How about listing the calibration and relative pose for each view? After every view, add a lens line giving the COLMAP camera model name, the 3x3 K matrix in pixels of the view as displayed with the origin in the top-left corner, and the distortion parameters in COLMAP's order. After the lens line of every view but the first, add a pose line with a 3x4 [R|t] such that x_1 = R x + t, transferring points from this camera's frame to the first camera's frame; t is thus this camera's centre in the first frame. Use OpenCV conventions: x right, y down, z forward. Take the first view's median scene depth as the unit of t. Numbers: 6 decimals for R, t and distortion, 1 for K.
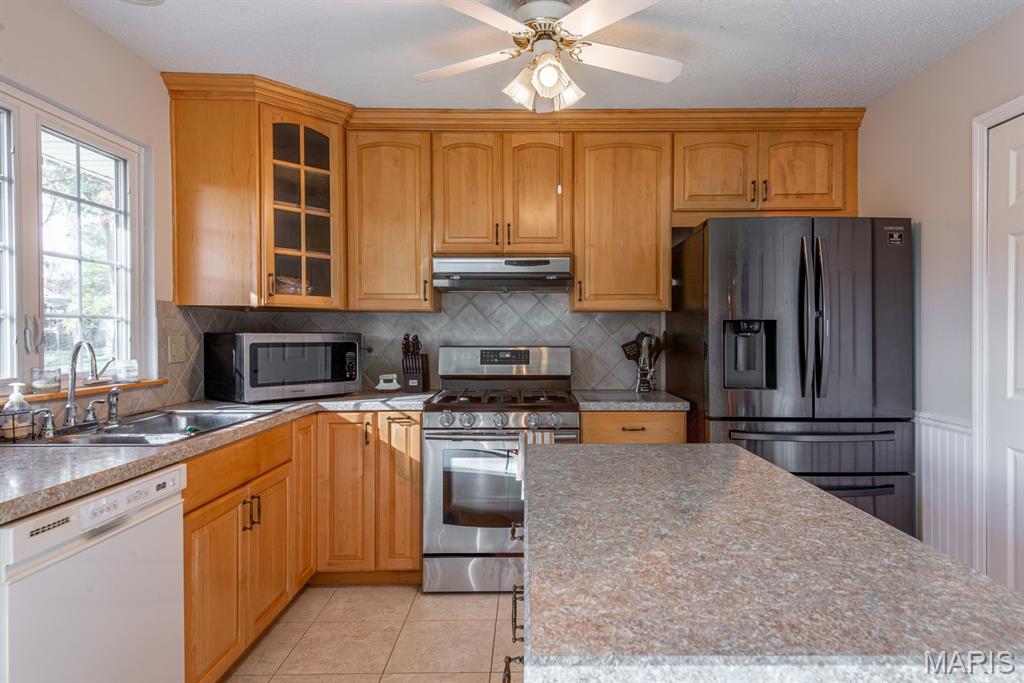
lens RADIAL K [[595.5, 0, 535.4], [0, 595.5, 340.5], [0, 0, 1]] dist [0.047109, -0.028200]
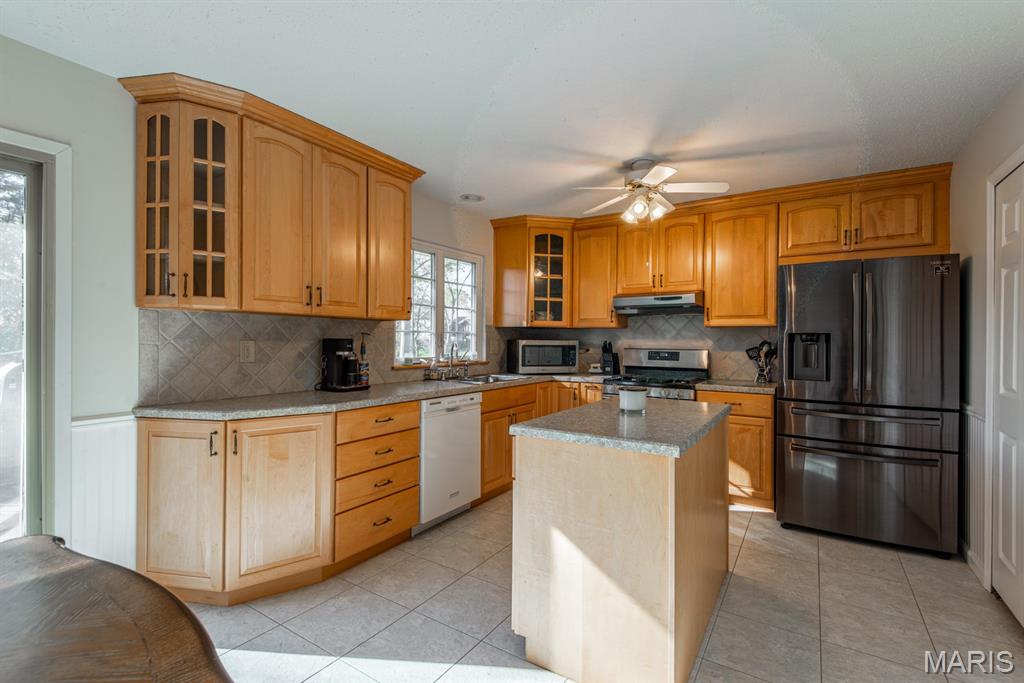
lens RADIAL K [[462.1, 0, 514.6], [0, 462.1, 341.3], [0, 0, 1]] dist [0.037881, -0.025214]
pose [[0.836220, 0.008042, -0.548336, 0.343333], [-0.013789, 0.999885, -0.006365, 0.002479], [0.548221, 0.012884, 0.836234, -0.310853]]
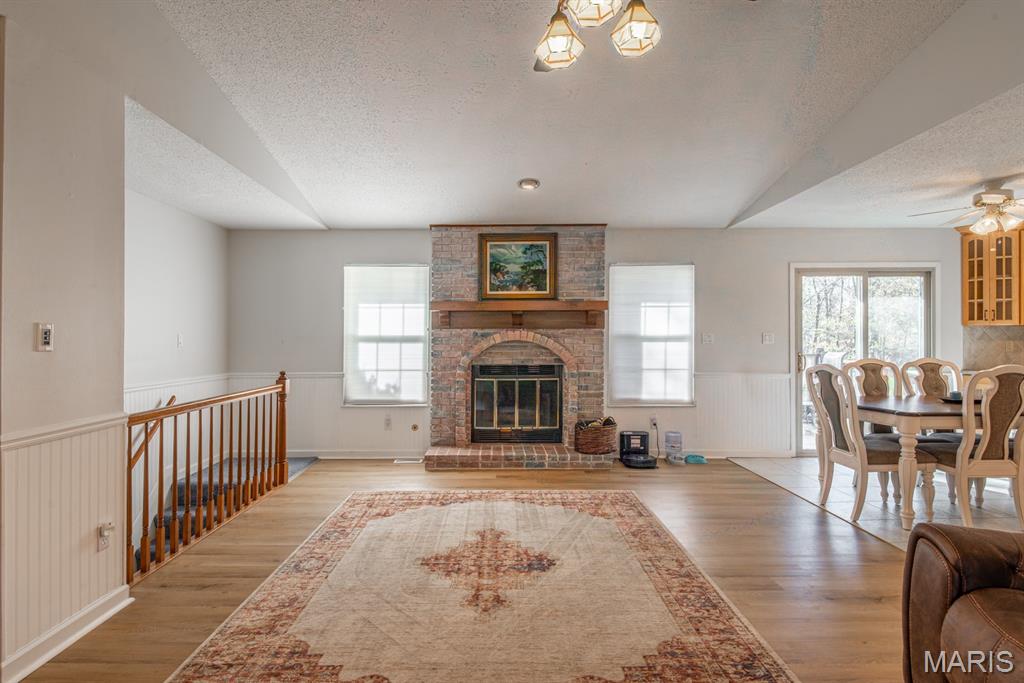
lens RADIAL K [[516.1, 0, 499.7], [0, 516.1, 341.1], [0, 0, 1]] dist [0.027686, -0.020829]
pose [[-0.013274, 0.000952, -0.999911, 1.314459], [-0.009103, 0.999958, 0.001073, 0.019817], [0.999870, 0.009116, -0.013265, -1.641613]]
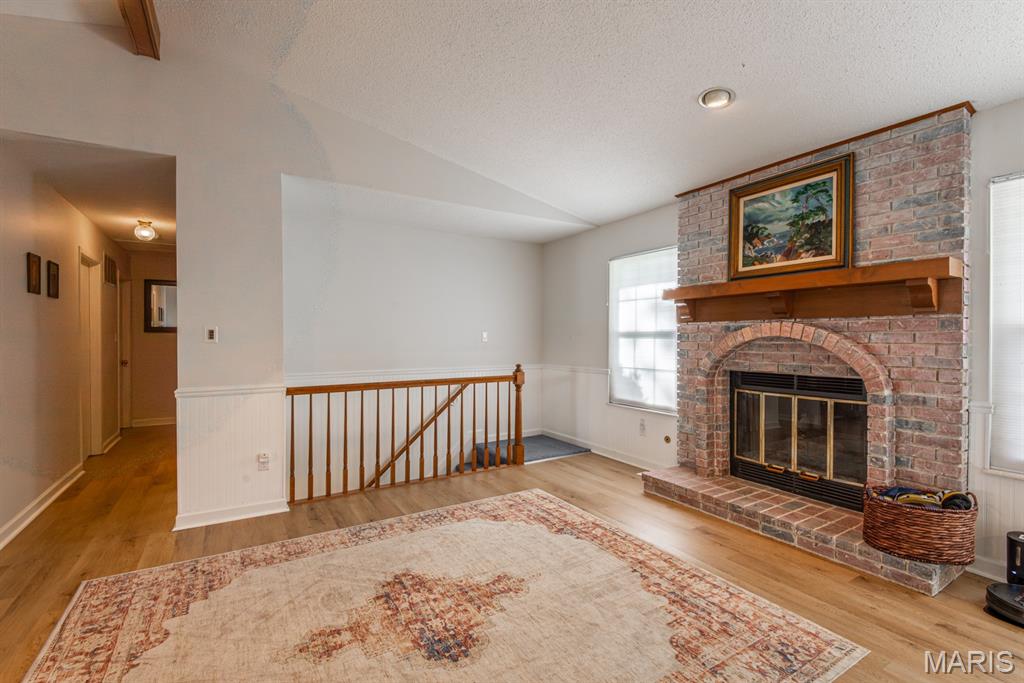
lens RADIAL K [[462.1, 0, 514.6], [0, 462.1, 341.3], [0, 0, 1]] dist [0.037881, -0.025214]
pose [[-0.856762, 0.004103, -0.515696, 0.587507], [-0.005499, 0.999839, 0.017090, 0.014698], [0.515683, 0.017478, -0.856601, -0.997679]]
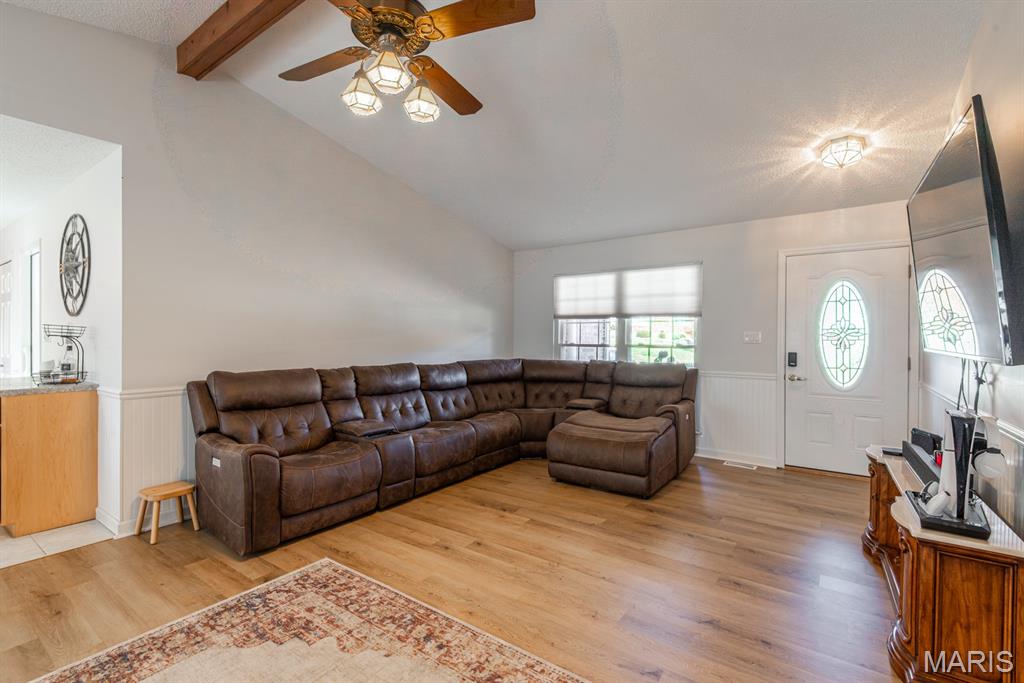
lens RADIAL K [[462.1, 0, 514.6], [0, 462.1, 341.3], [0, 0, 1]] dist [0.037881, -0.025214]
pose [[0.588812, -0.005355, 0.808252, 0.298033], [0.006439, 0.999977, 0.001934, 0.026530], [-0.808245, 0.004065, 0.588833, -2.088967]]
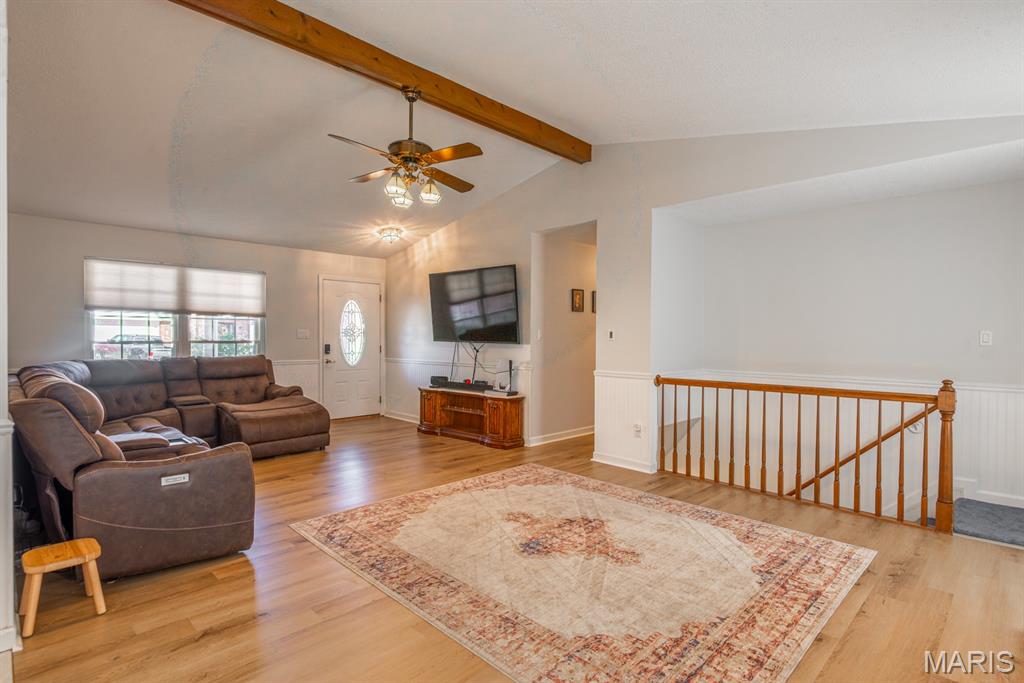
lens RADIAL K [[509.9, 0, 514.4], [0, 509.9, 341.5], [0, 0, 1]] dist [0.030505, -0.022901]
pose [[-0.702380, -0.013418, 0.711675, -0.347761], [0.000415, 0.999814, 0.019260, 0.010228], [-0.711802, 0.013823, -0.702244, -0.842368]]
